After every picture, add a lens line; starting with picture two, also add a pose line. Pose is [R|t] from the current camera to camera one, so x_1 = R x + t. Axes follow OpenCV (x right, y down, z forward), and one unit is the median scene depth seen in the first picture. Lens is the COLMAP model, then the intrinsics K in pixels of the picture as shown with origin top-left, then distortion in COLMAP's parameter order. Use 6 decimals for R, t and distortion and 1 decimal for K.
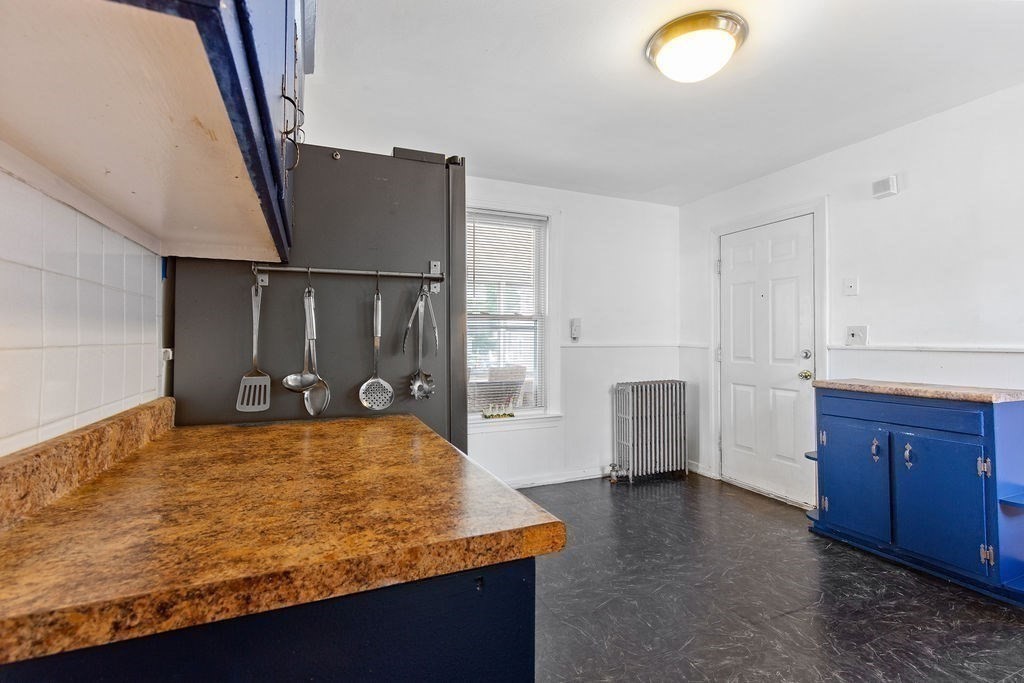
lens RADIAL K [[470.1, 0, 512.1], [0, 470.1, 339.2], [0, 0, 1]] dist [-0.000091, -0.000269]
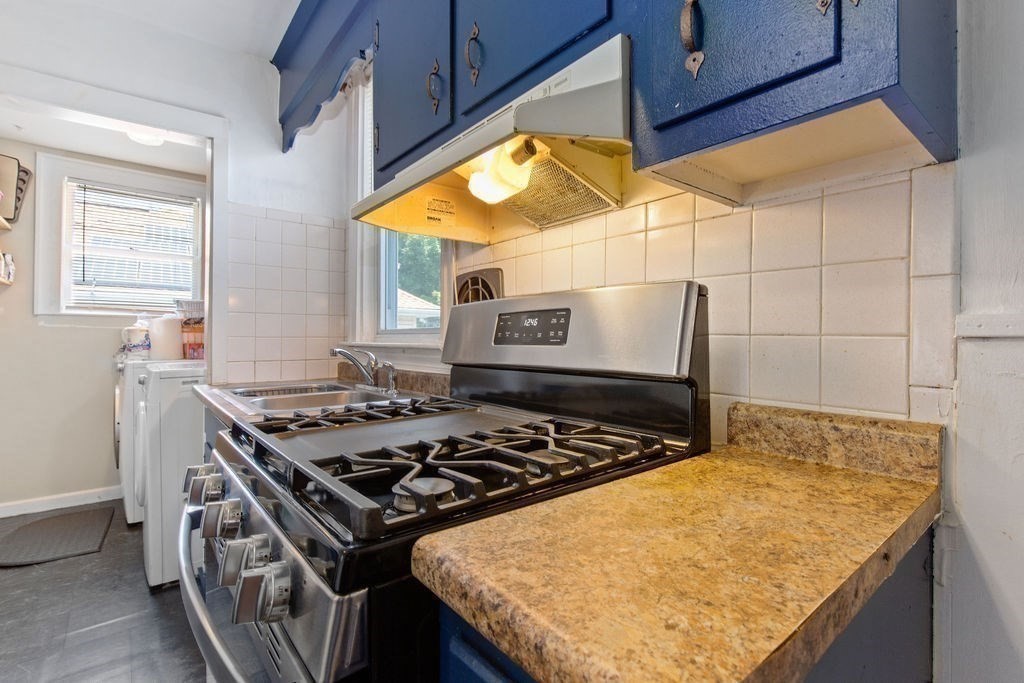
lens RADIAL K [[470.1, 0, 511.2], [0, 470.1, 339.8], [0, 0, 1]] dist [-0.000091, -0.000269]
pose [[-0.961177, -0.002142, -0.275924, 0.164225], [-0.000189, 0.999975, -0.007106, 0.061700], [0.275932, -0.006778, -0.961153, 1.756491]]
